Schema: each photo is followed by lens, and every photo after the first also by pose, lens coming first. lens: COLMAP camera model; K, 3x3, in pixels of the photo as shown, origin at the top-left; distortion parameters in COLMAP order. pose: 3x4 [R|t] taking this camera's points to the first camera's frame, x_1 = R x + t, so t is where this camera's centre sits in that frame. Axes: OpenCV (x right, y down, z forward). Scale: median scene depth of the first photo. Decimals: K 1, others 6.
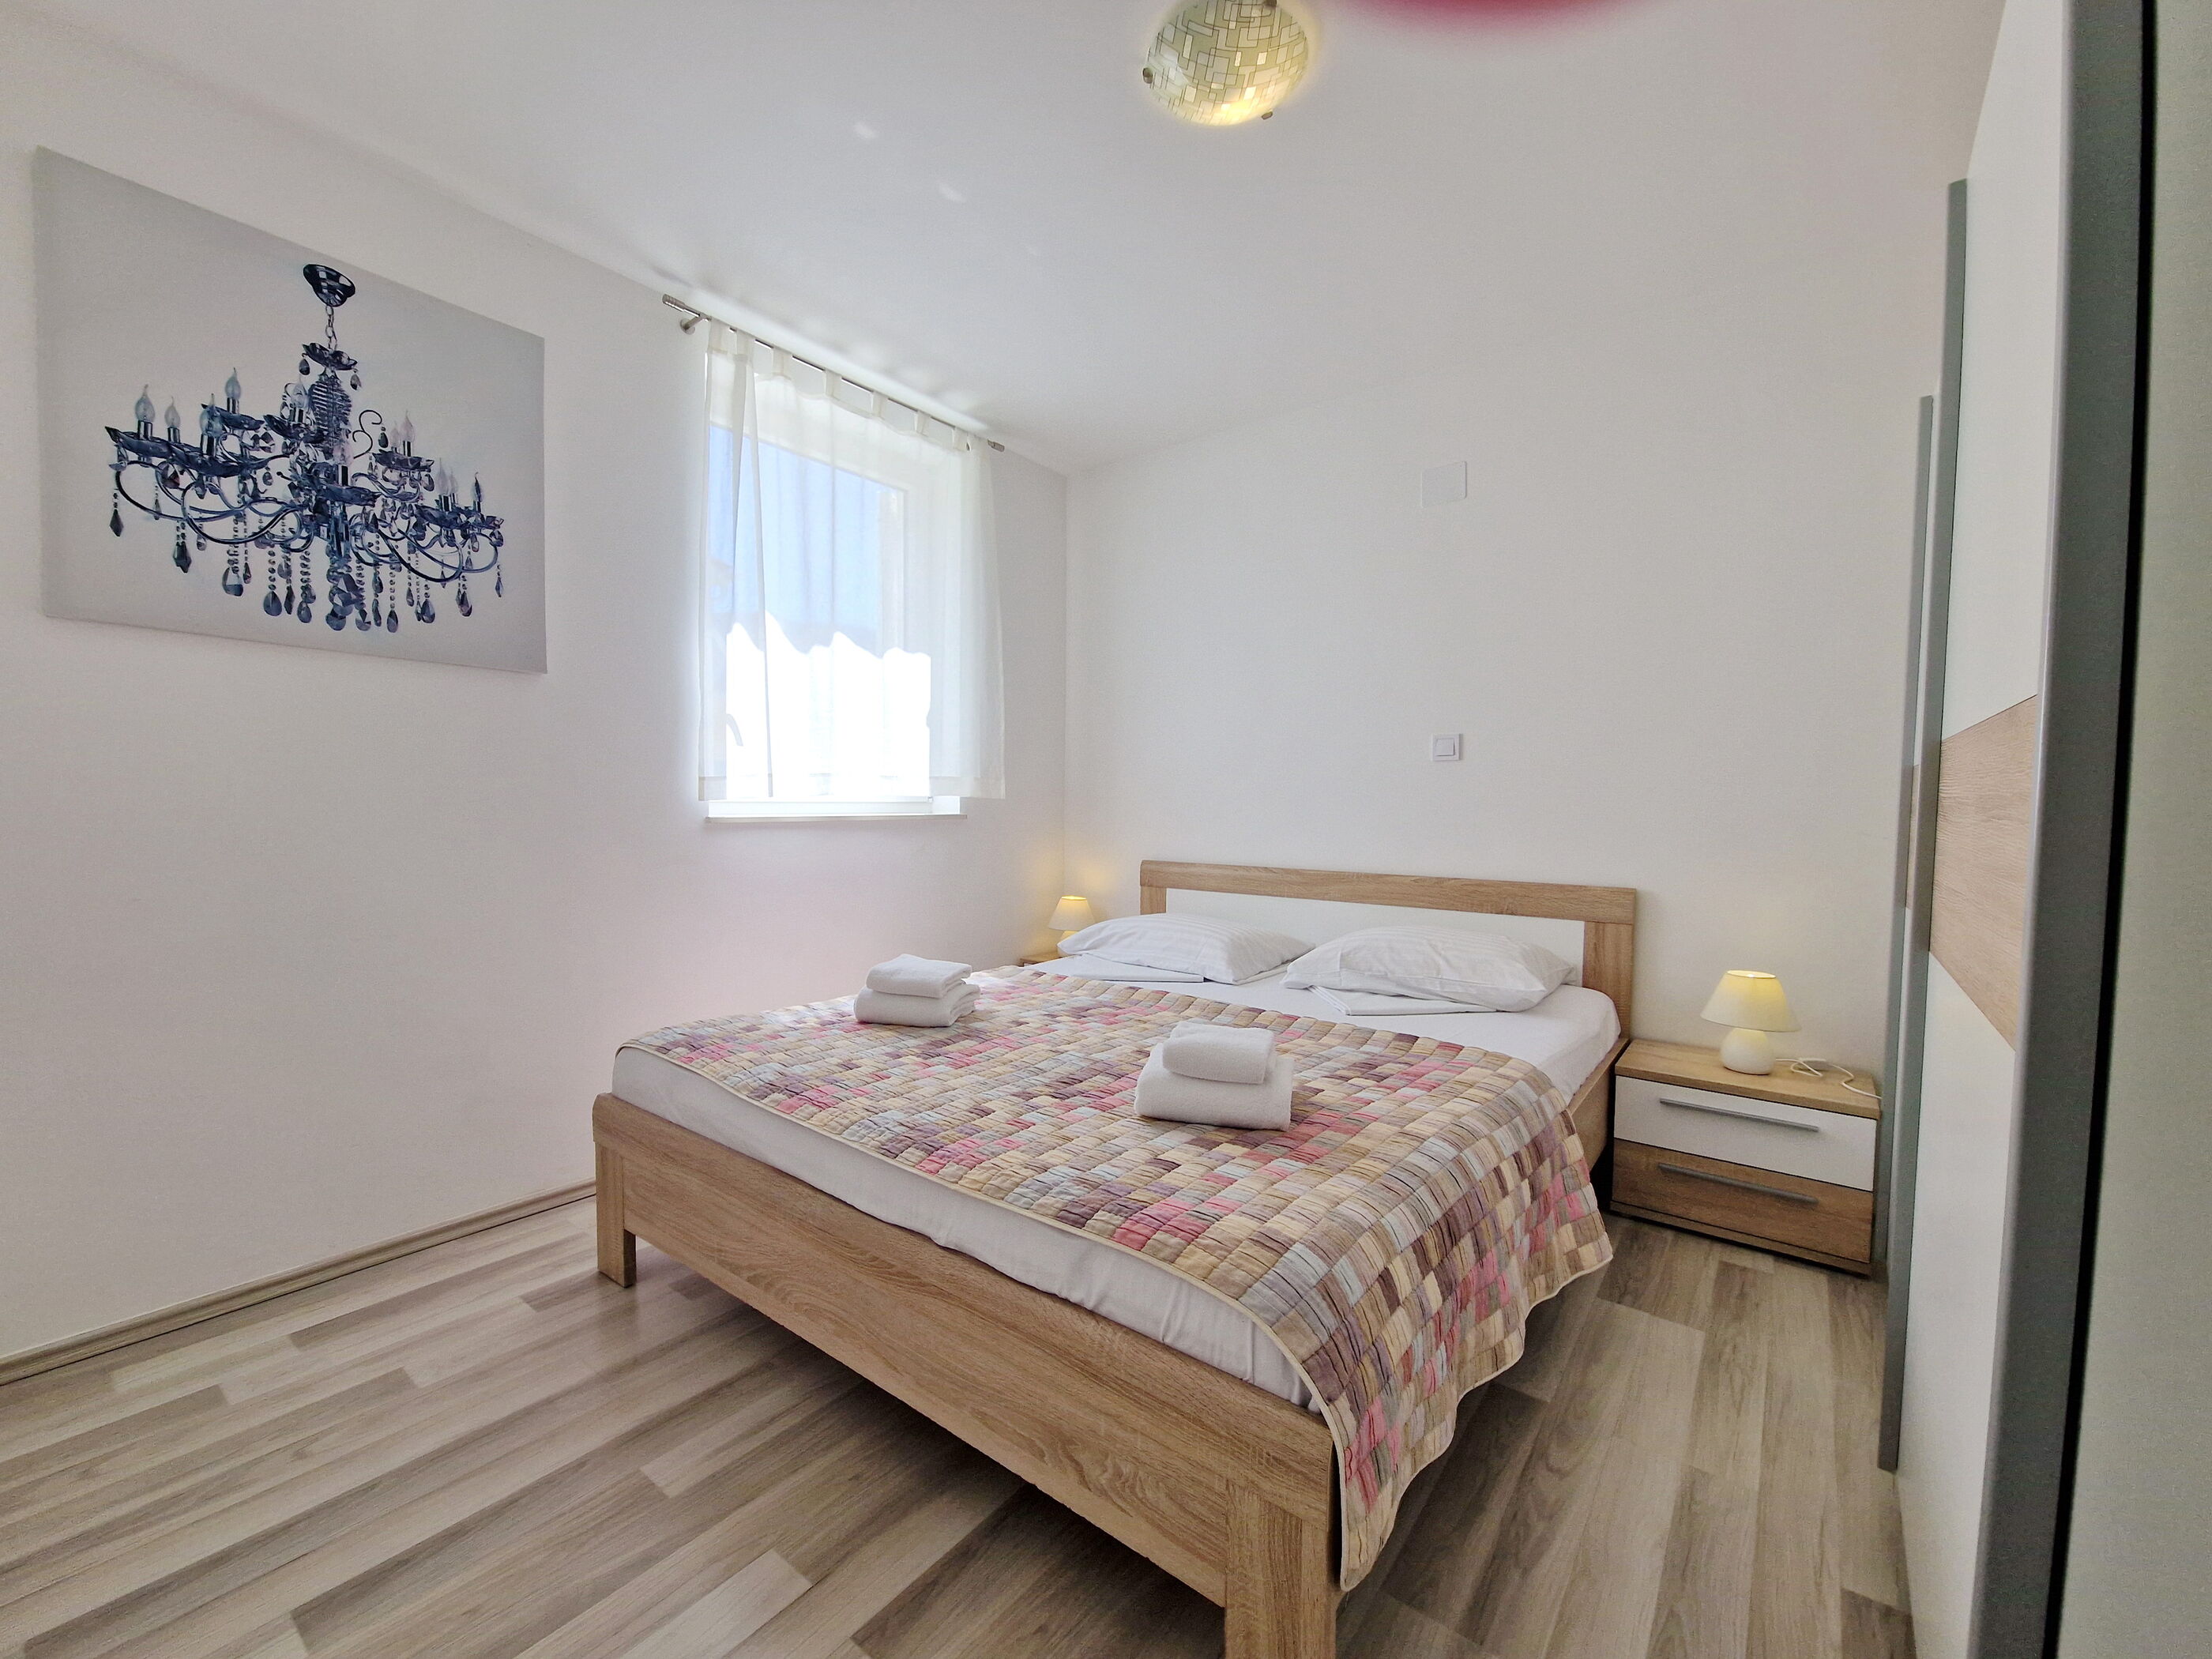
lens RADIAL K [[904.1, 0, 1068.8], [0, 904.1, 818.6], [0, 0, 1]] dist [0.017637, -0.021015]
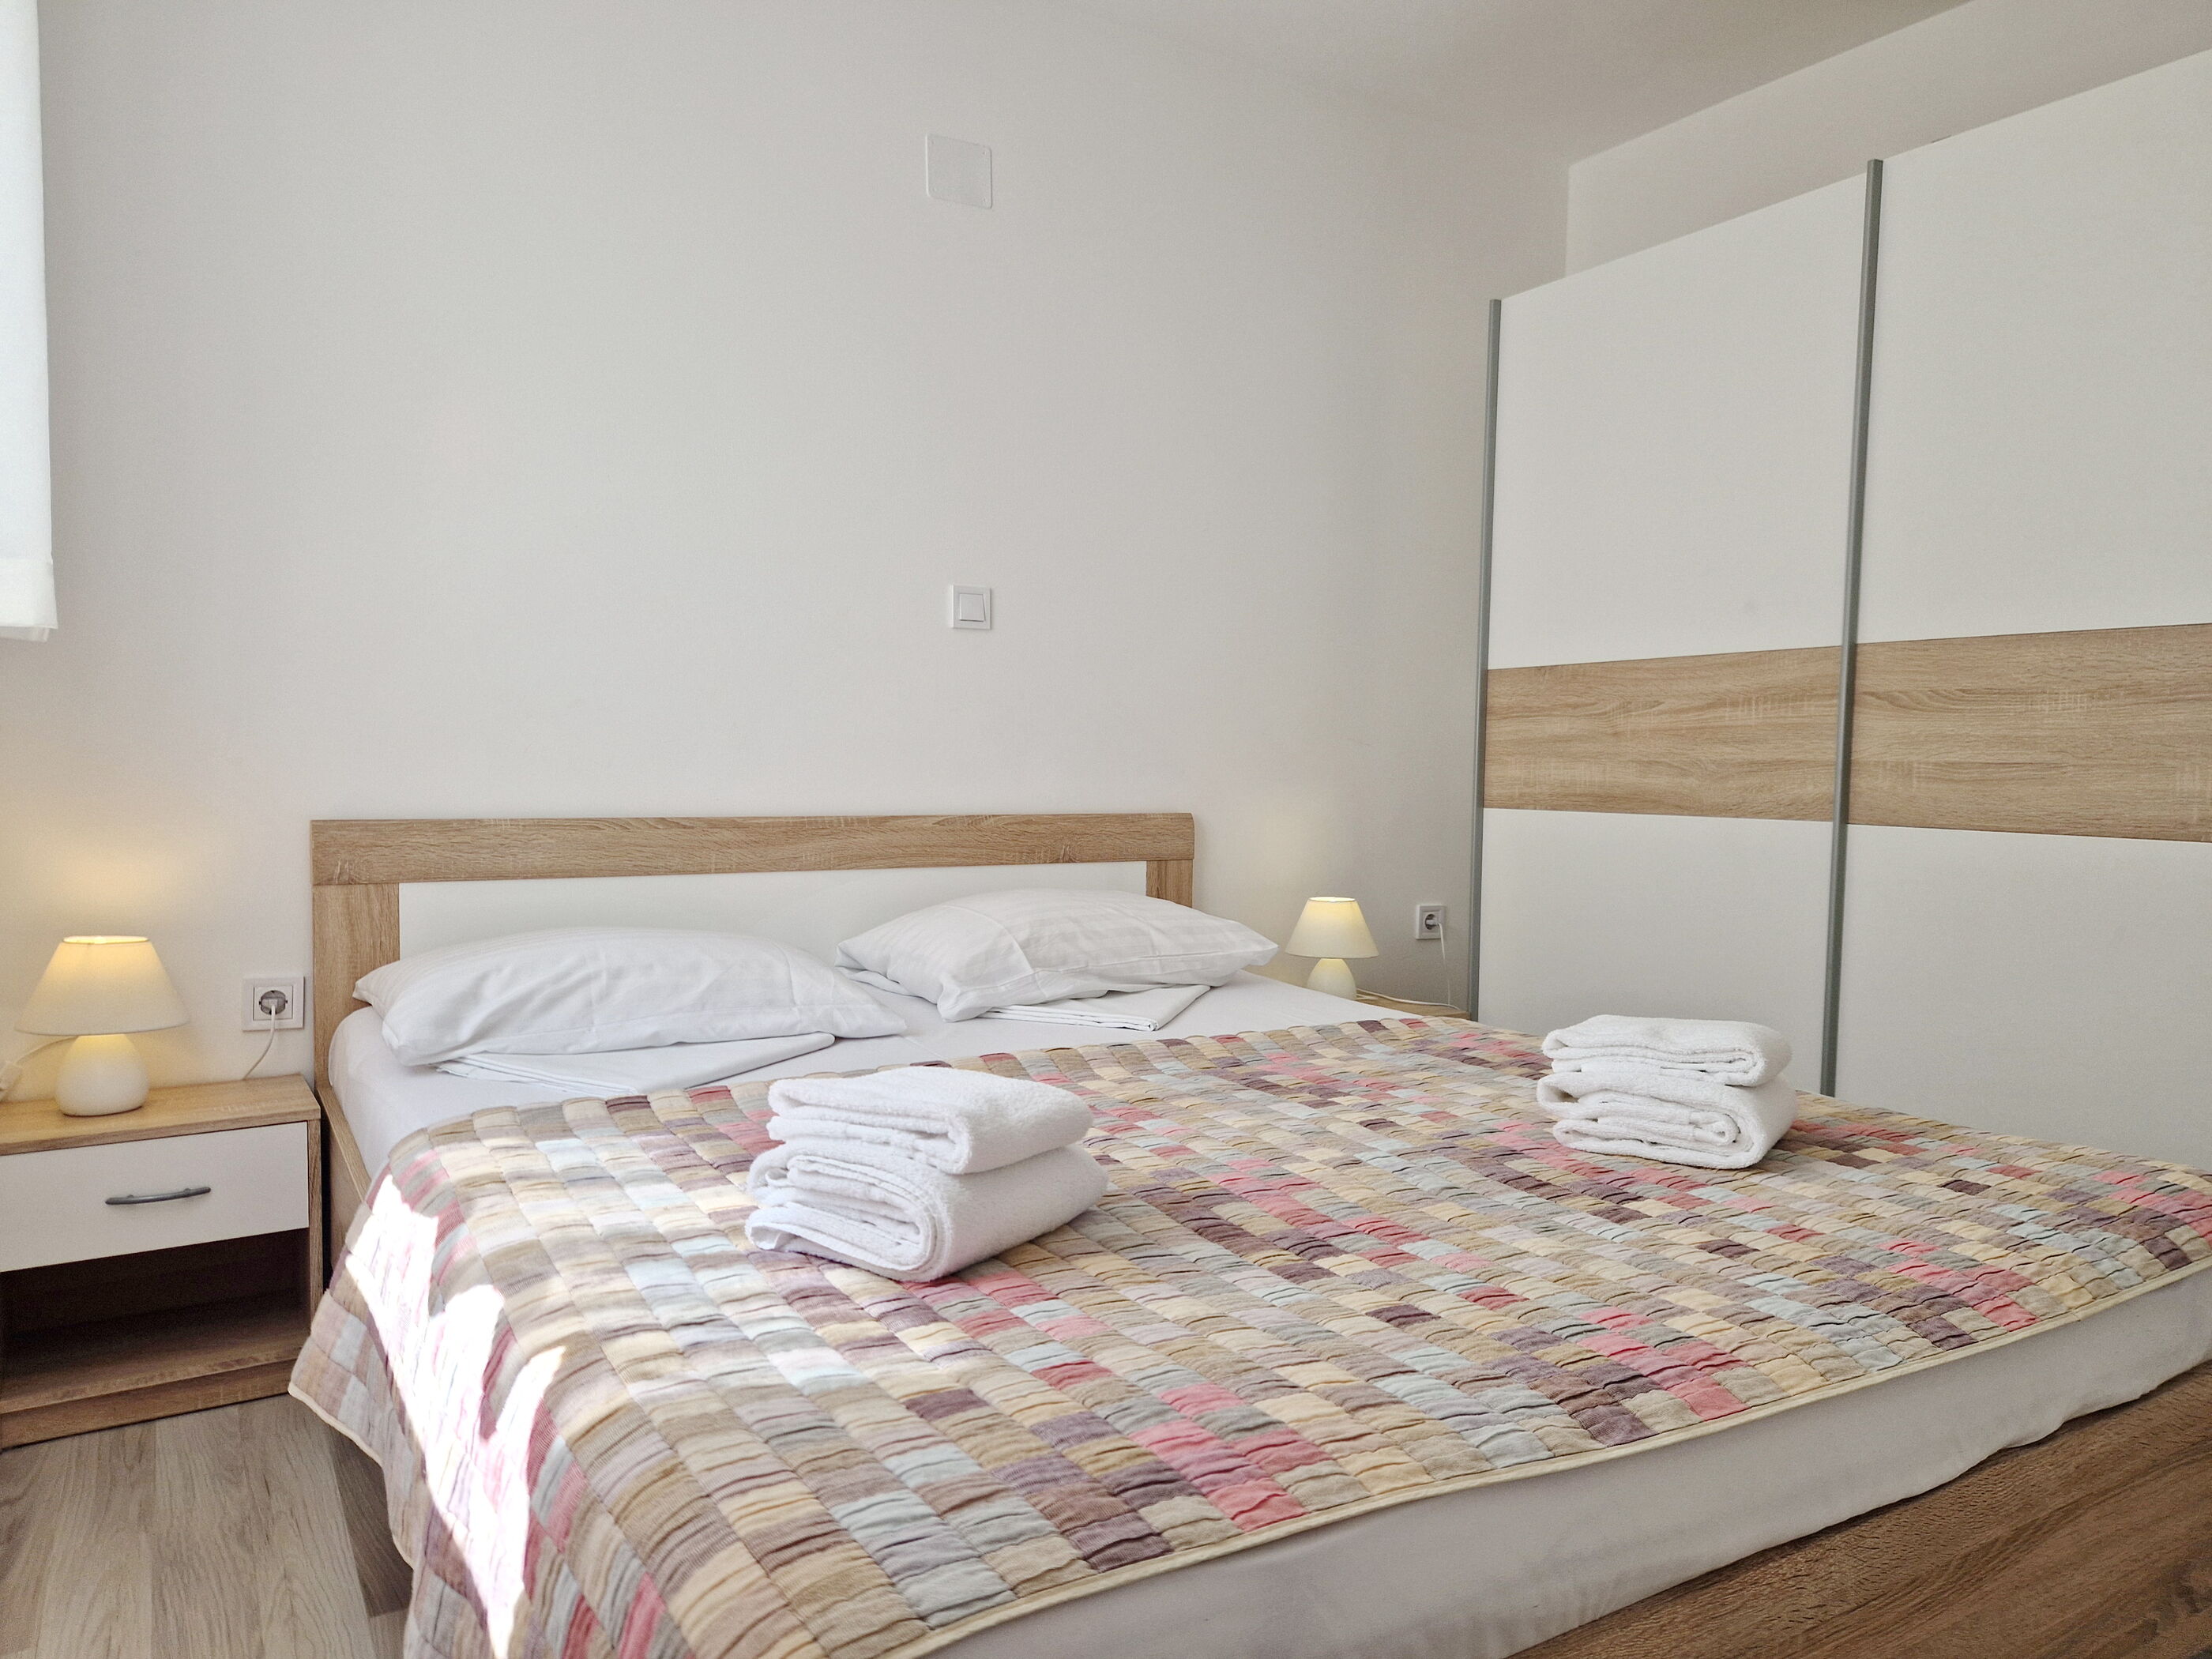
lens RADIAL K [[1510.2, 0, 1108.8], [0, 1510.2, 821.1], [0, 0, 1]] dist [0.083751, -0.090240]
pose [[0.322975, -0.043792, 0.945394, -0.907693], [0.004876, 0.998993, 0.044609, 0.037256], [-0.946395, -0.009797, 0.322863, 0.940052]]
